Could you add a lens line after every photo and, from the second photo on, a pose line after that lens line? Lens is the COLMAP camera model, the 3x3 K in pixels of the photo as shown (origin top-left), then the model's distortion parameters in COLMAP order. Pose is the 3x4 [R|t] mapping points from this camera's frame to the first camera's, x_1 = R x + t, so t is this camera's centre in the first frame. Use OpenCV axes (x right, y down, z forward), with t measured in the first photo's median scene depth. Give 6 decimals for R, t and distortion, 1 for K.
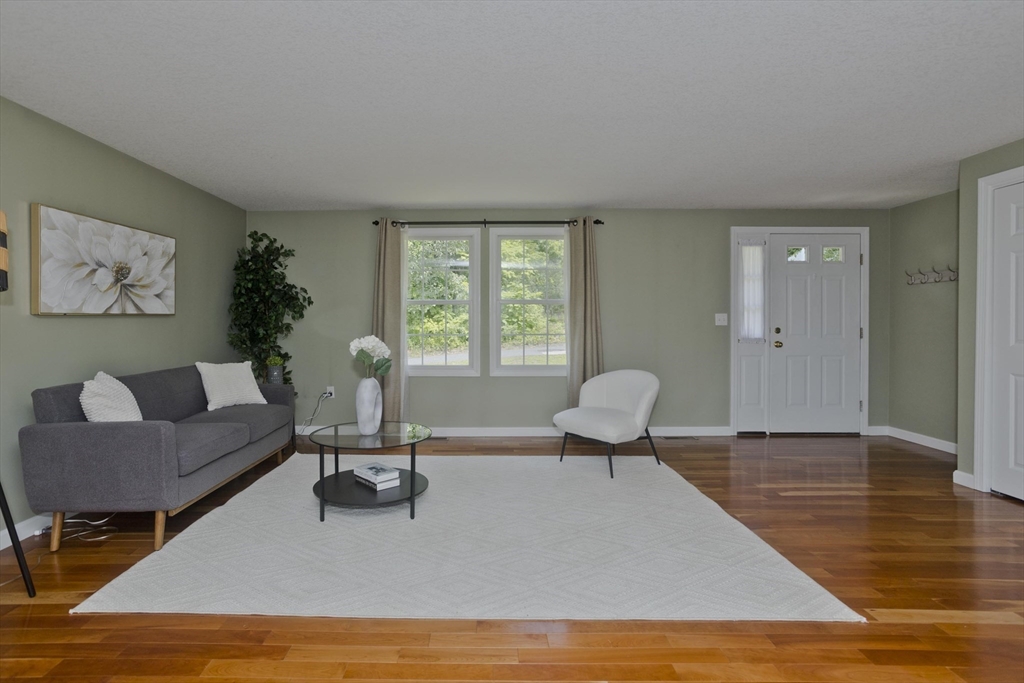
lens RADIAL K [[513.4, 0, 475.9], [0, 513.4, 322.3], [0, 0, 1]] dist [-0.046991, 0.043733]
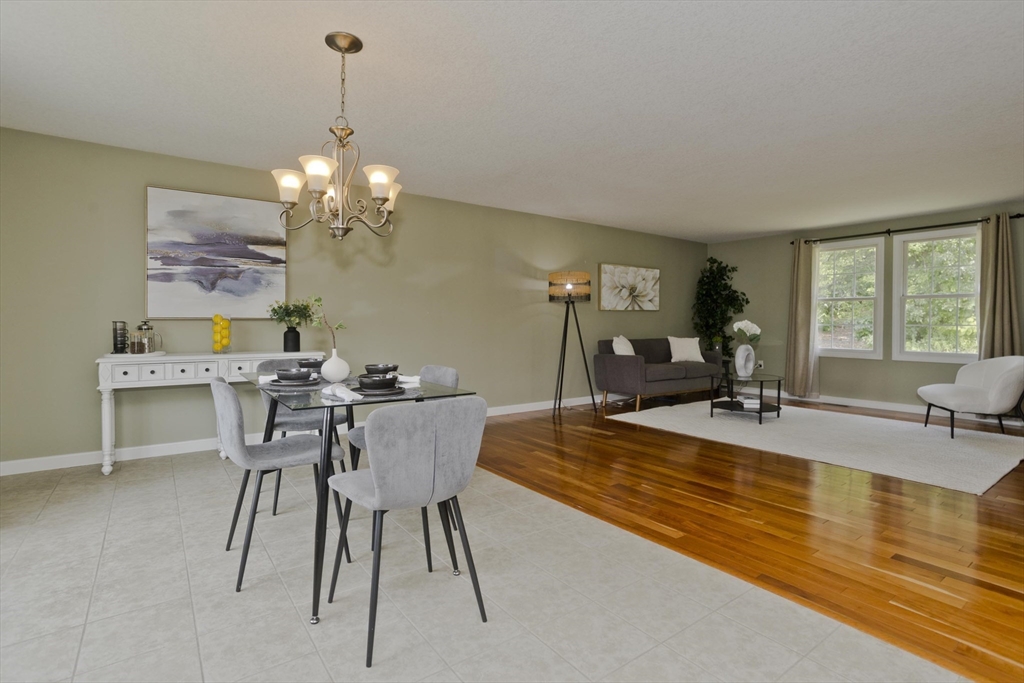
lens RADIAL K [[489.7, 0, 508.8], [0, 489.7, 326.3], [0, 0, 1]] dist [-0.063338, 0.026825]
pose [[0.603827, 0.010697, -0.797044, 0.479820], [-0.005469, 0.999942, 0.009277, 0.027943], [0.797097, -0.001242, 0.603851, -0.493741]]
